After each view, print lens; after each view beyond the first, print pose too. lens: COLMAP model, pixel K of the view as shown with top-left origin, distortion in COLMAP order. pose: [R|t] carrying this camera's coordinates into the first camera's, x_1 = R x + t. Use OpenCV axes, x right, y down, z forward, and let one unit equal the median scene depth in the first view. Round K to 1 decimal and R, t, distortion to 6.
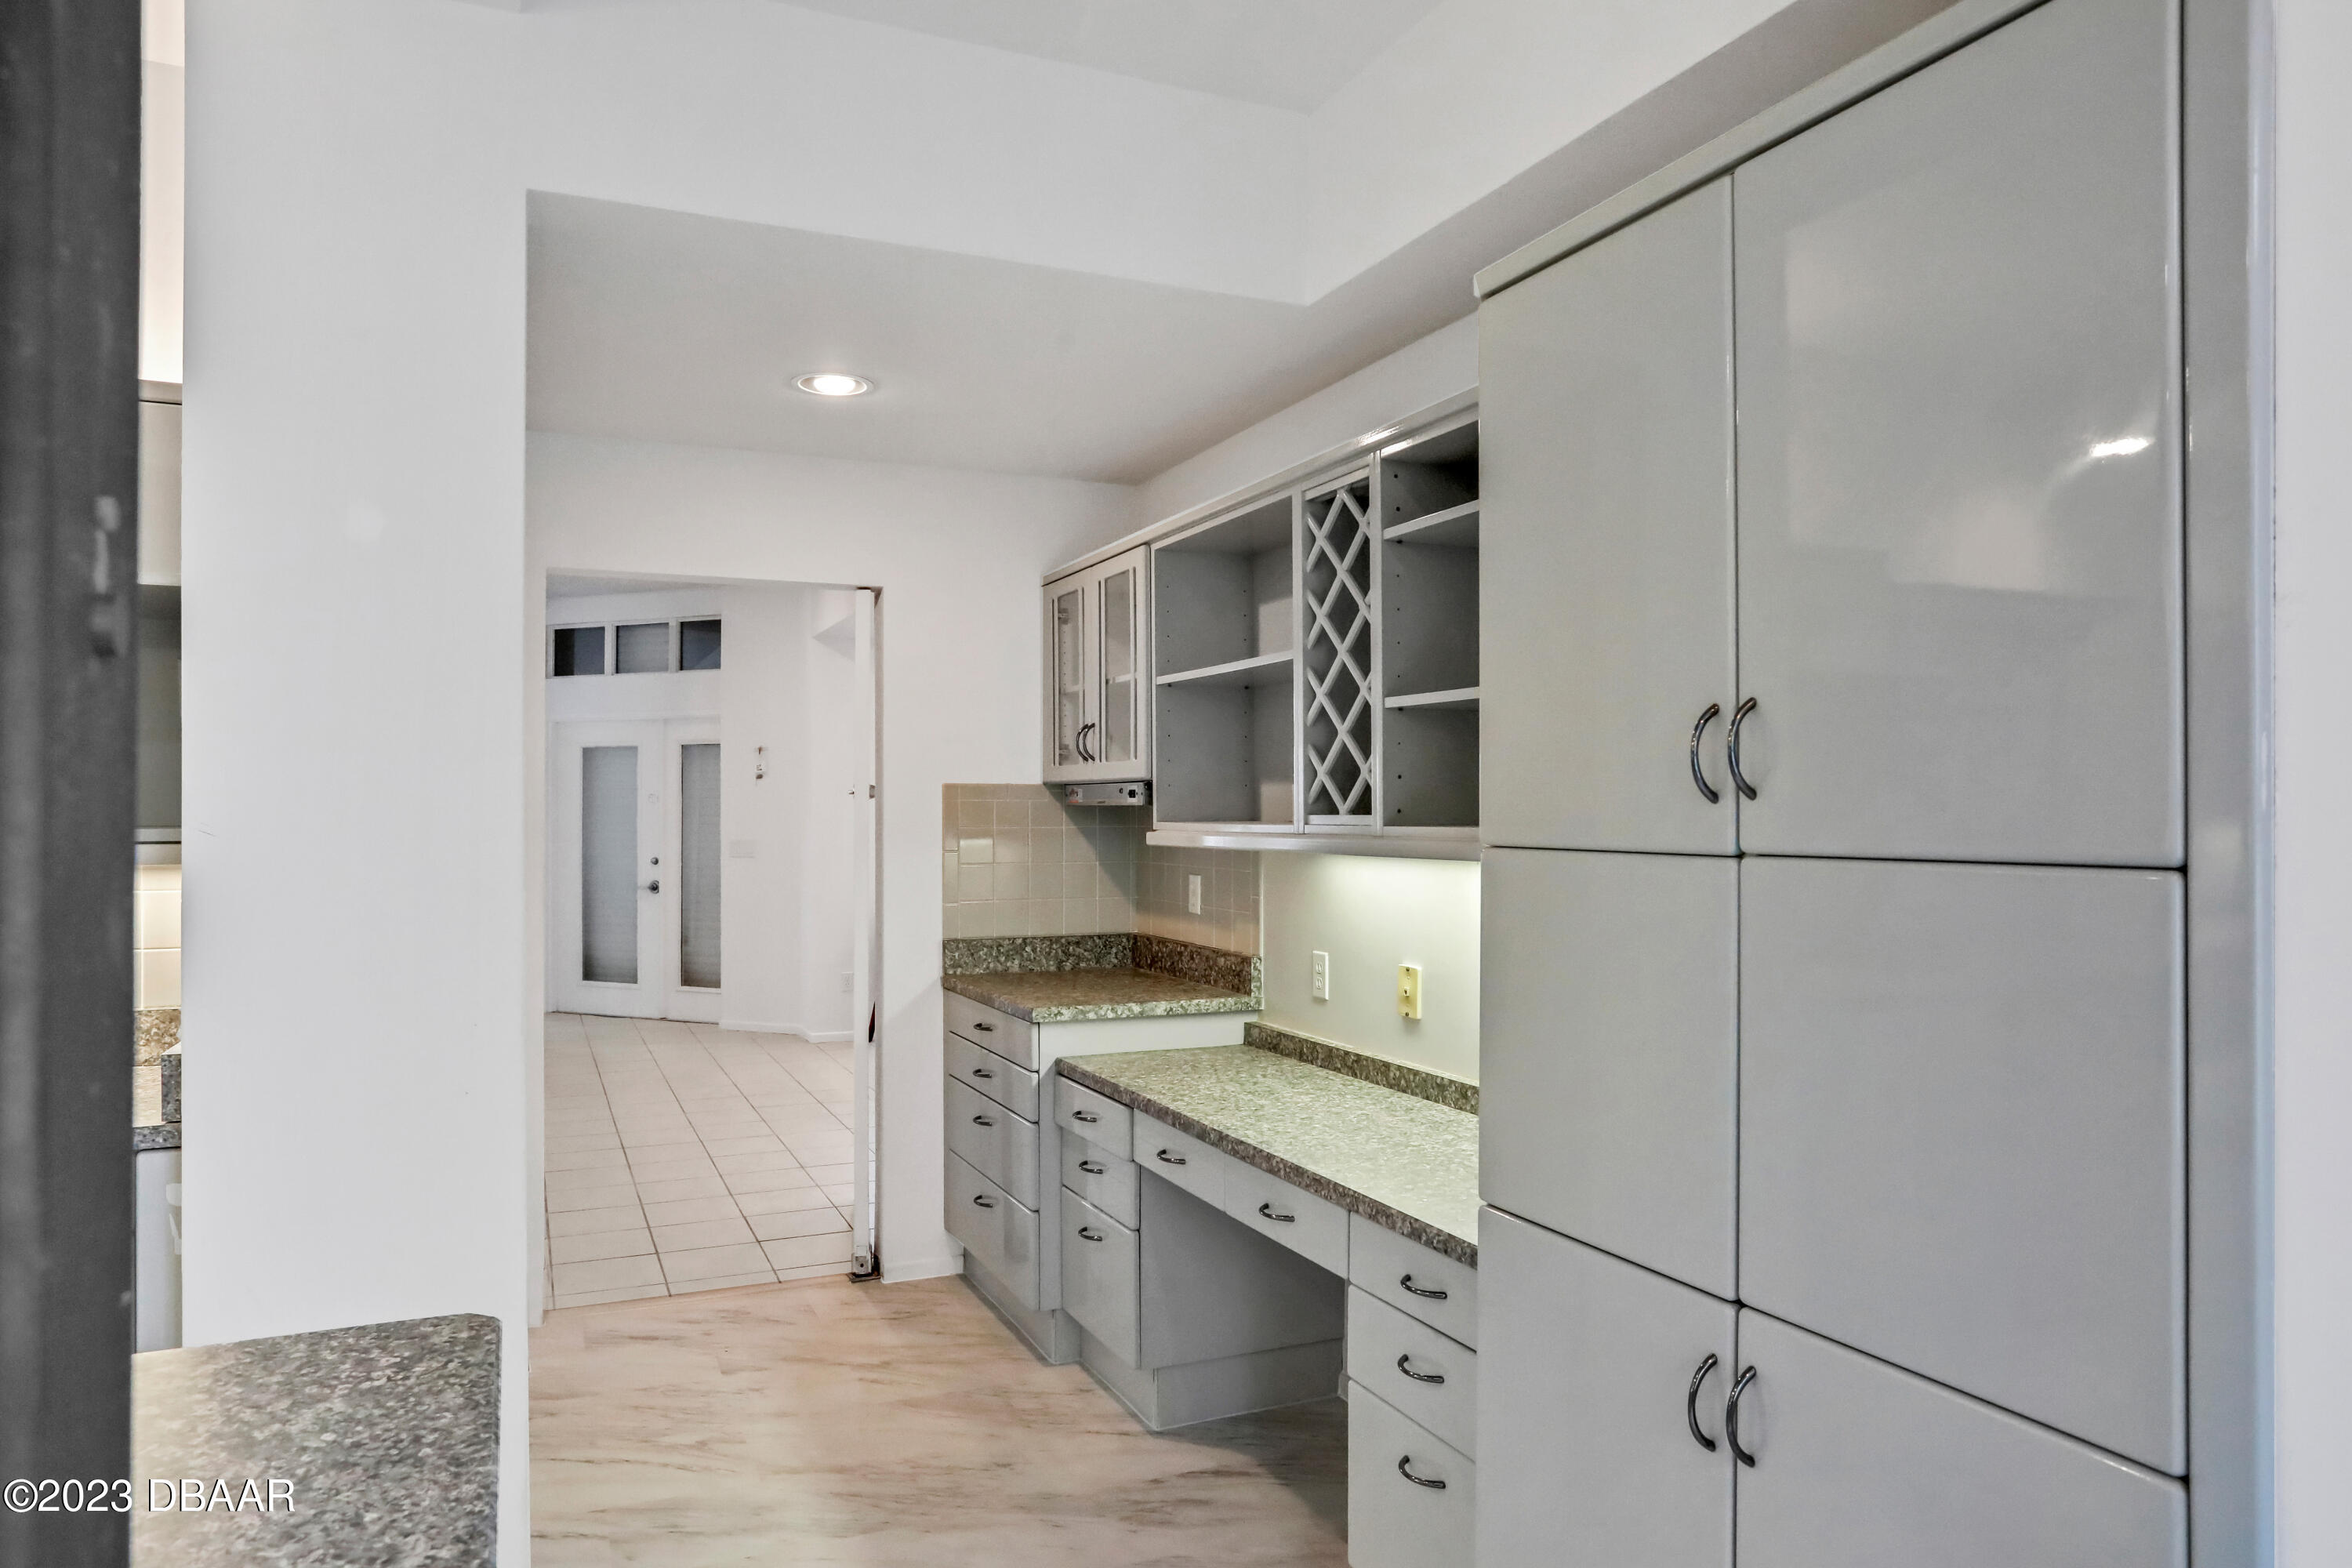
lens RADIAL K [[1464.8, 0, 1176.0], [0, 1464.8, 784.0], [0, 0, 1]] dist [-0.070274, -0.000060]
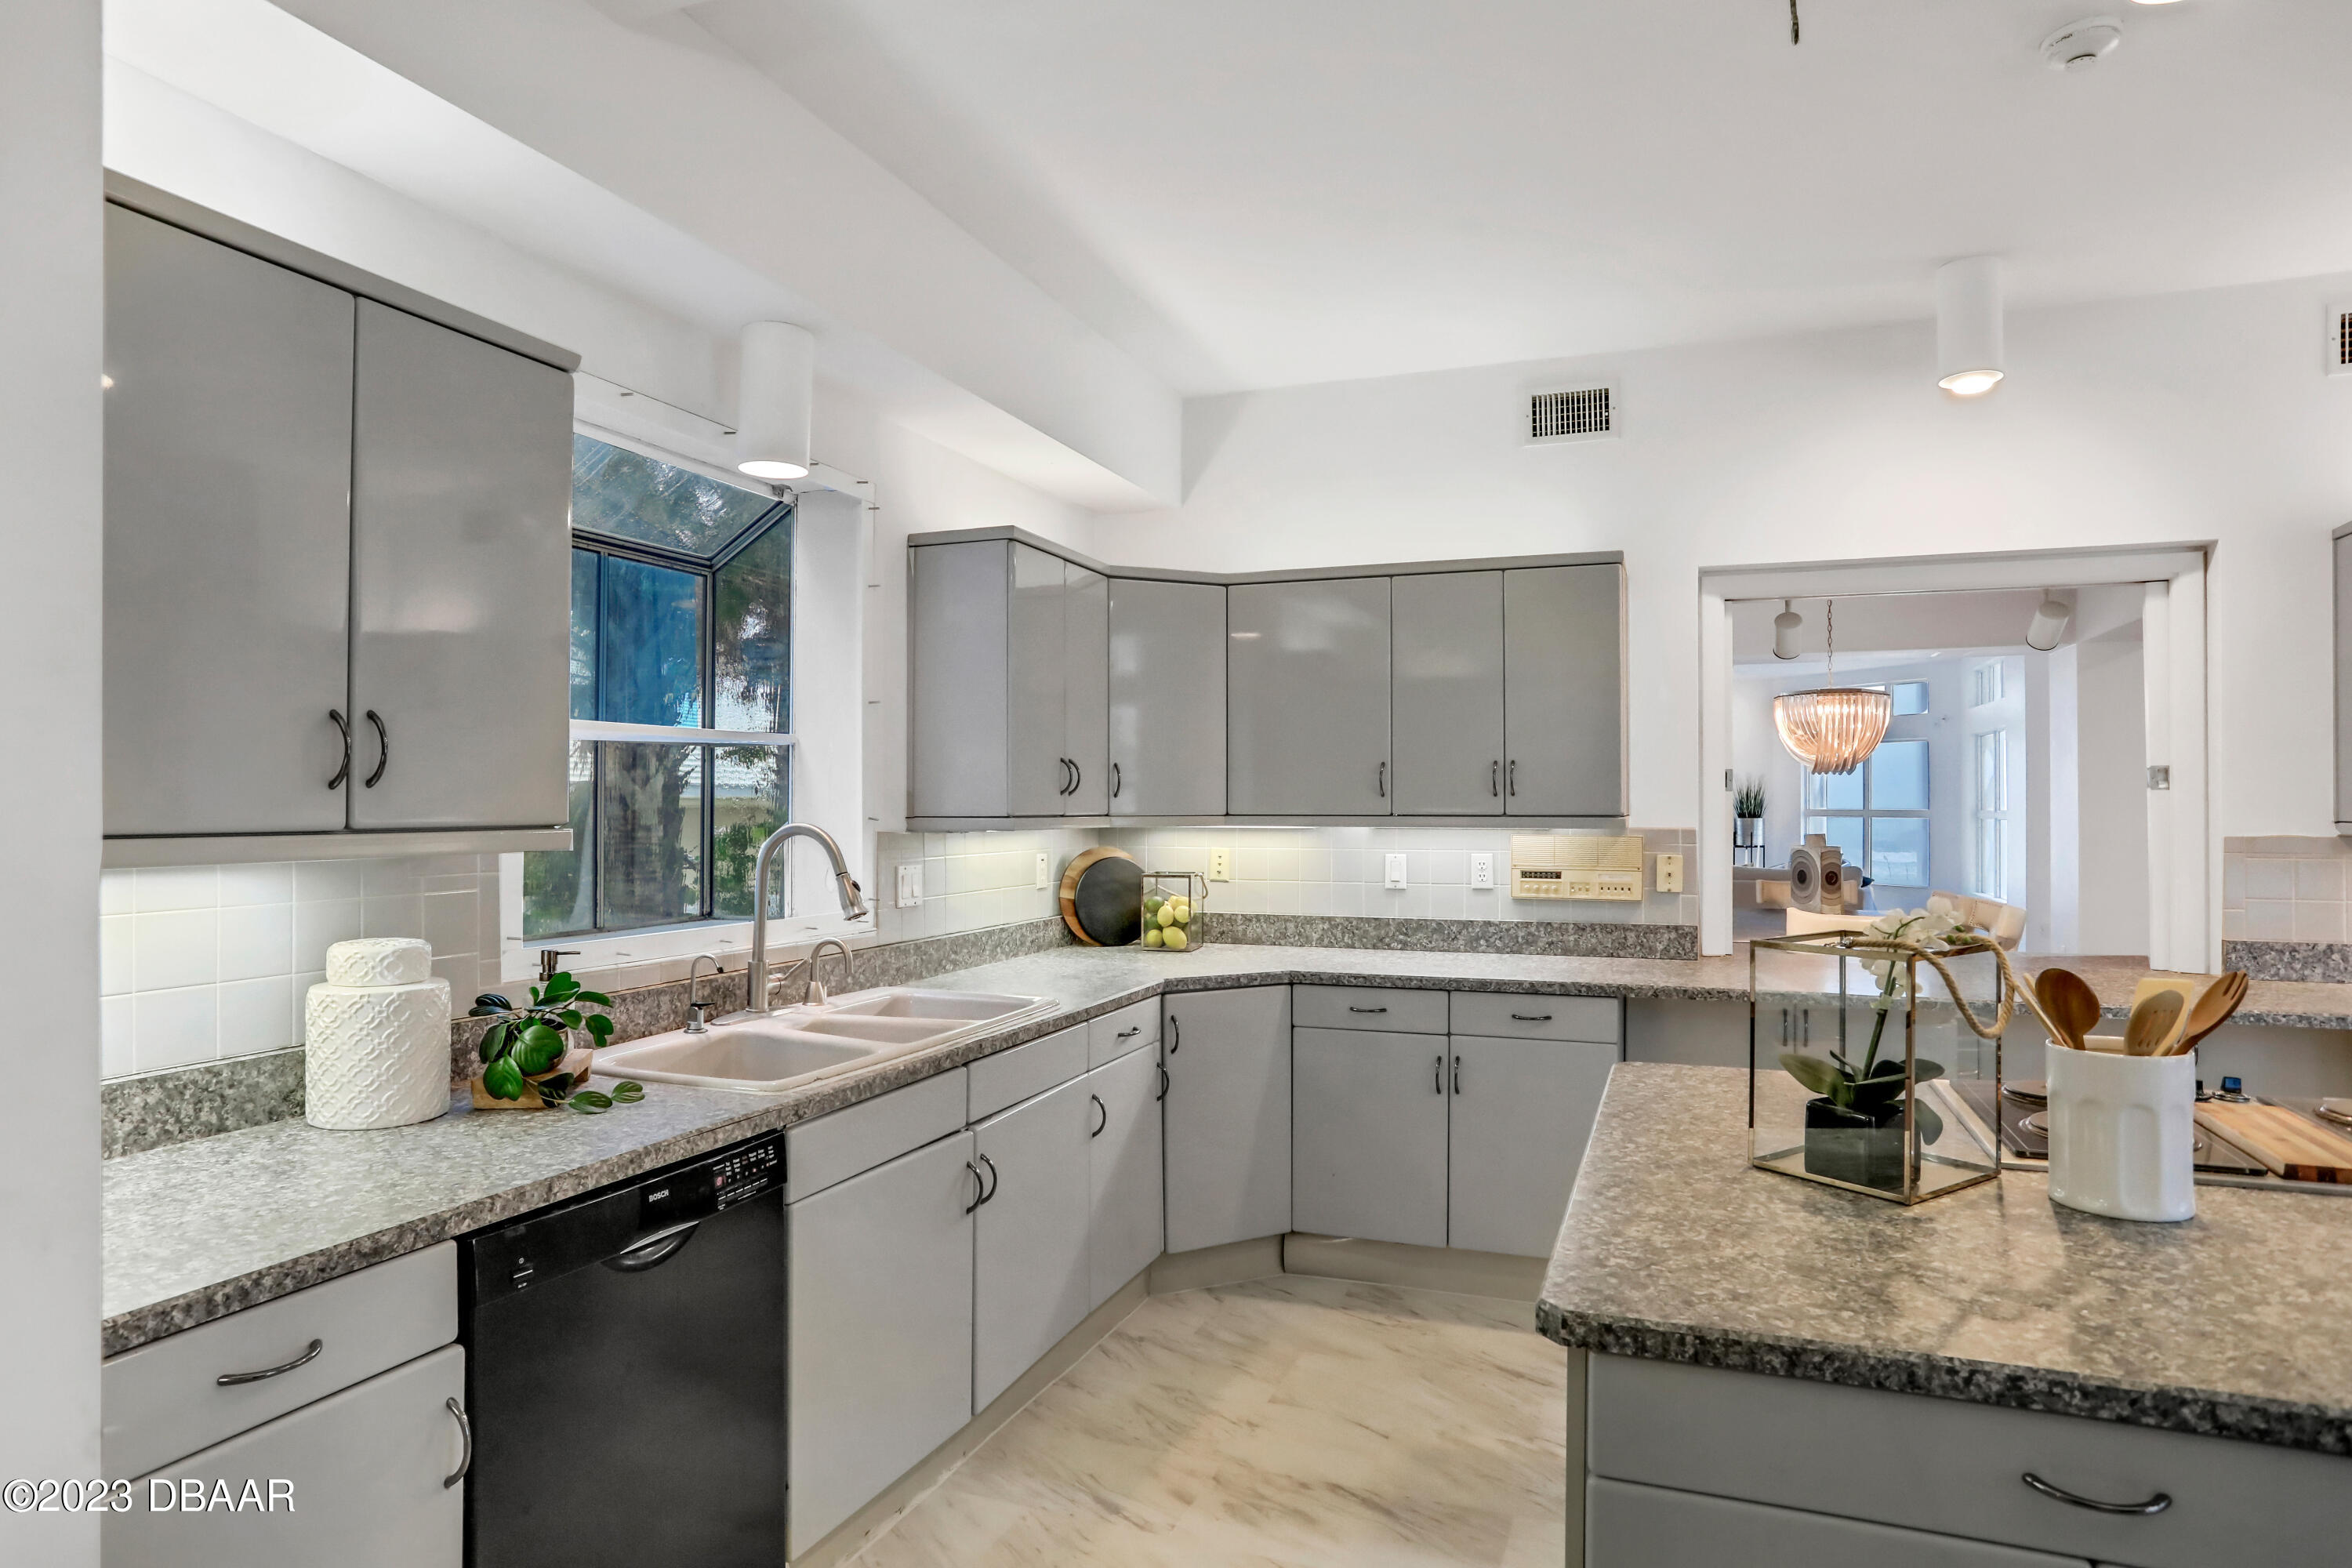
lens RADIAL K [[1317.8, 0, 1154.1], [0, 1317.8, 777.3], [0, 0, 1]] dist [-0.098027, 0.052047]
pose [[0.682296, -0.016986, -0.730878, -0.726148], [0.016316, 0.999835, -0.008005, -0.018167], [0.730894, -0.006463, 0.682461, -0.706052]]
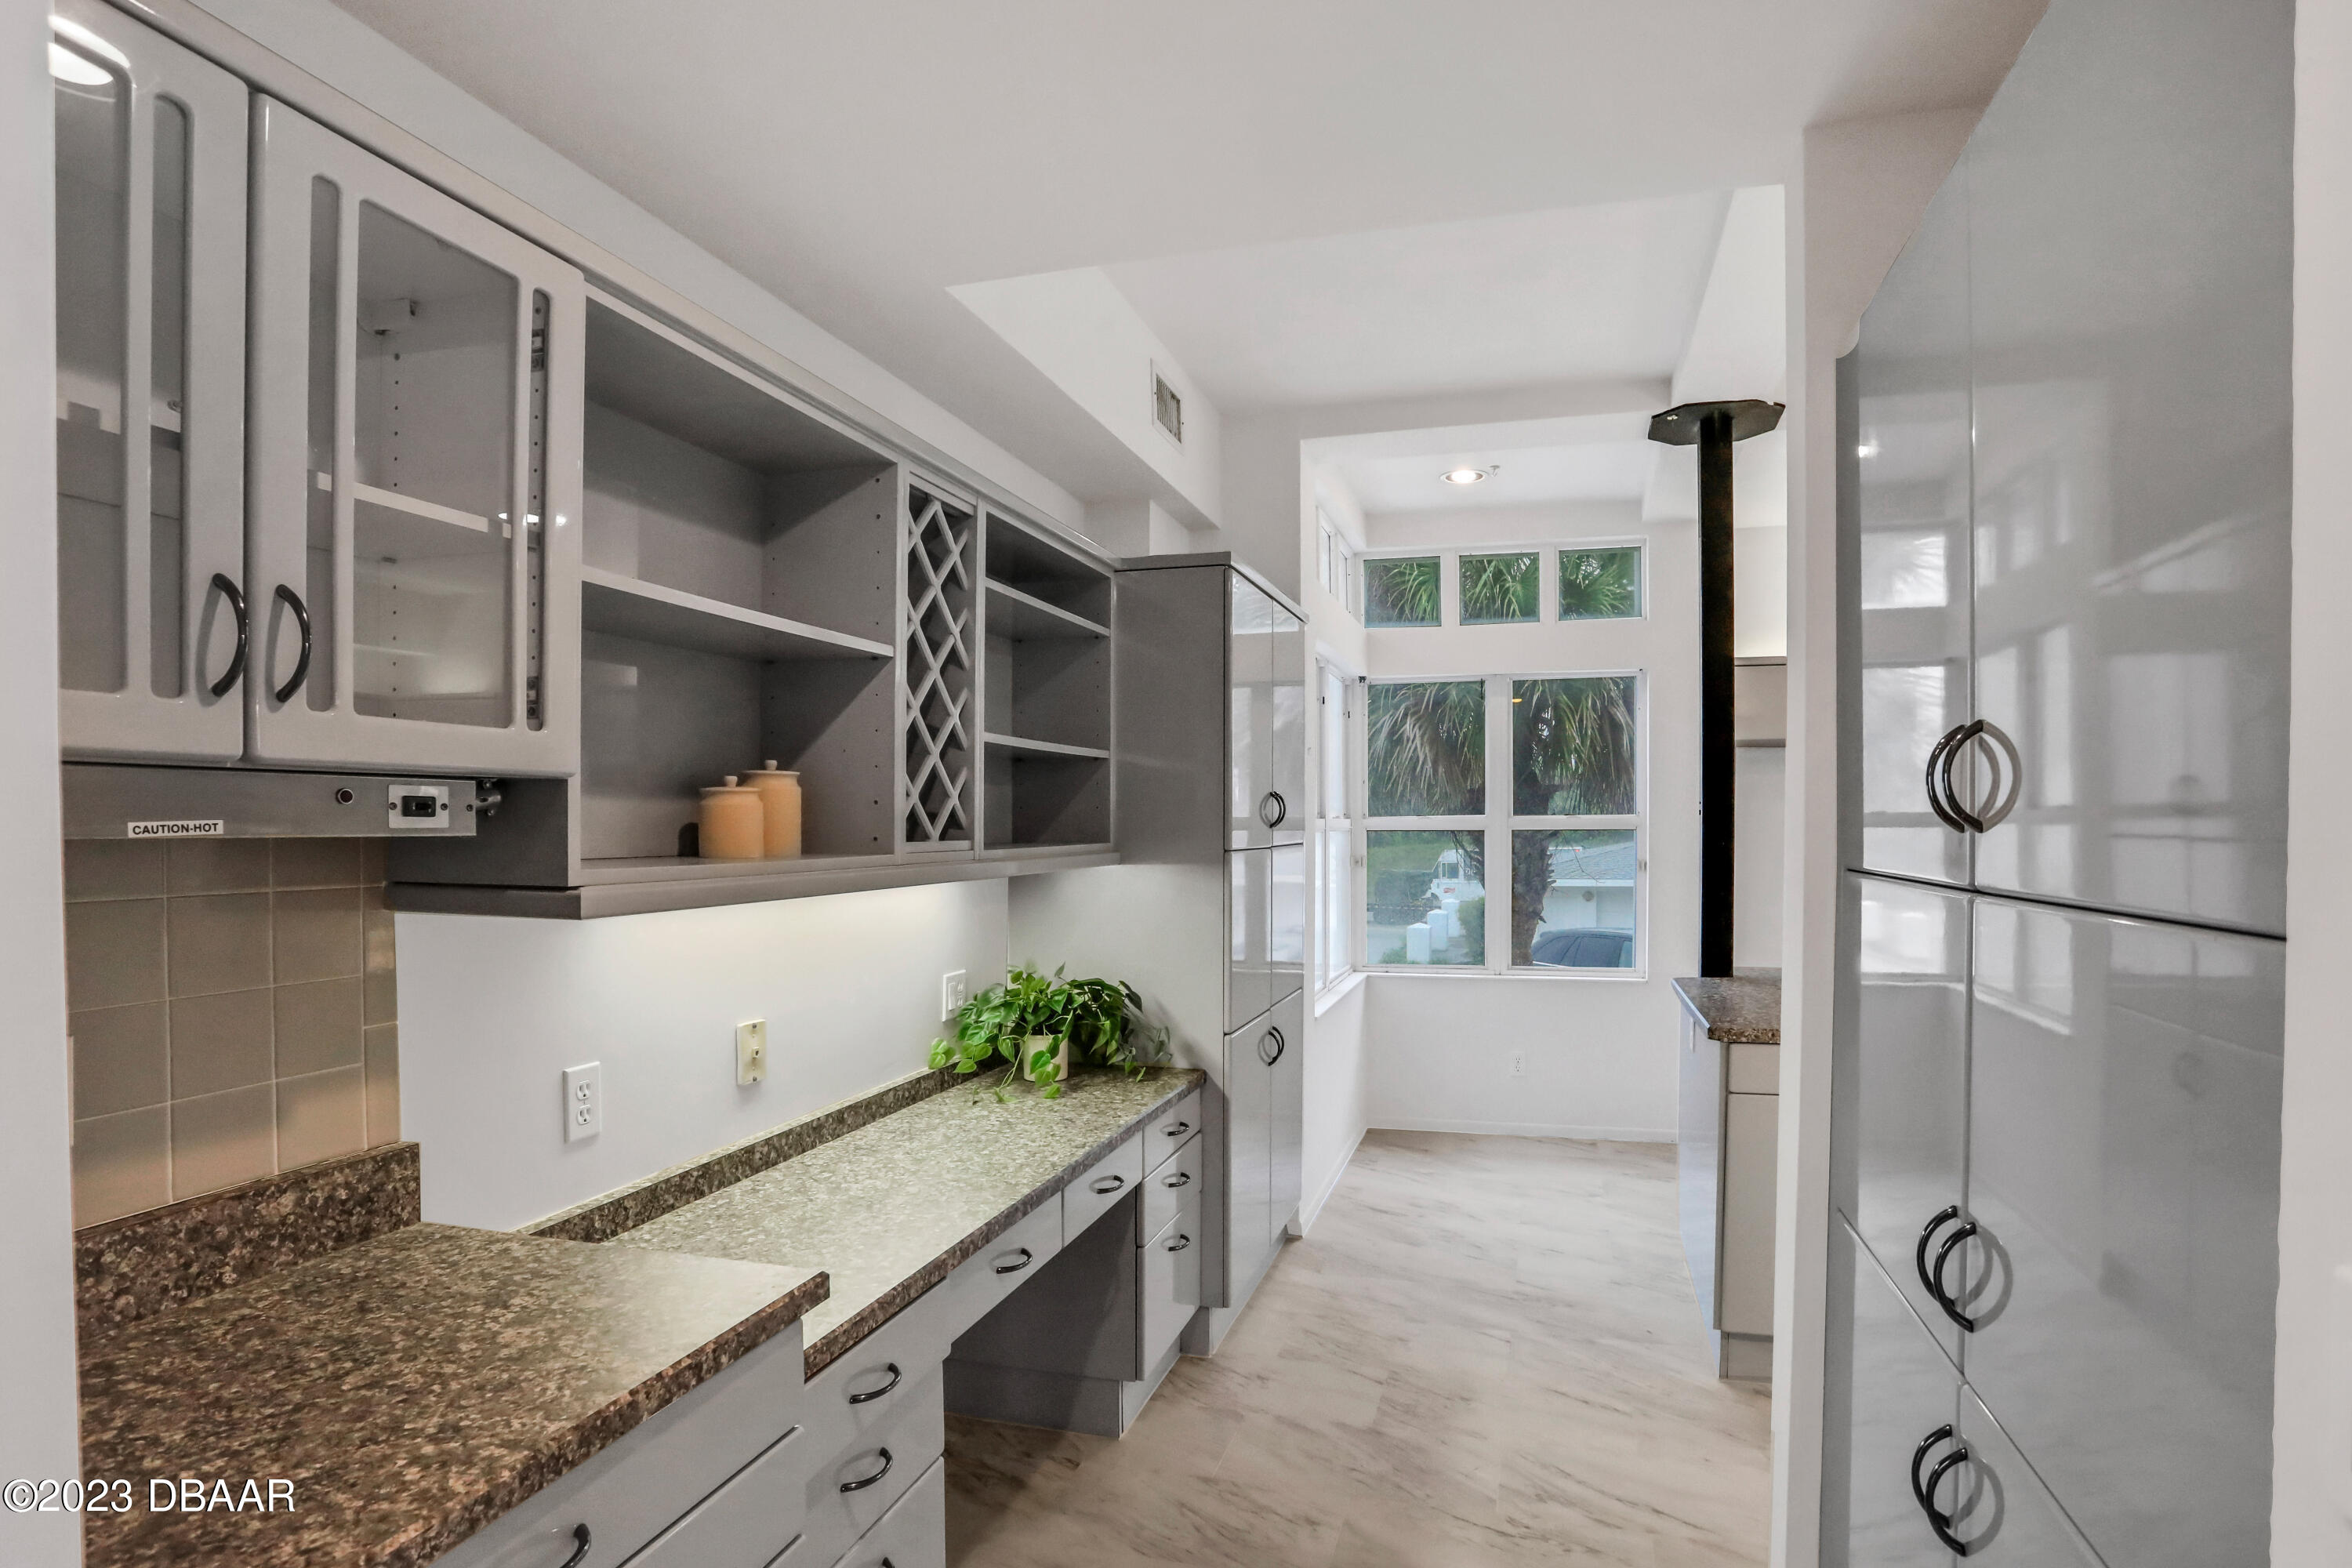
lens RADIAL K [[1198.8, 0, 1278.7], [0, 1198.8, 853.1], [0, 0, 1]] dist [-0.045603, 0.000165]
pose [[-0.791464, -0.017130, 0.610976, -0.528132], [-0.012005, 0.999850, 0.012481, 0.016390], [-0.611098, 0.002543, -0.791551, 1.443301]]
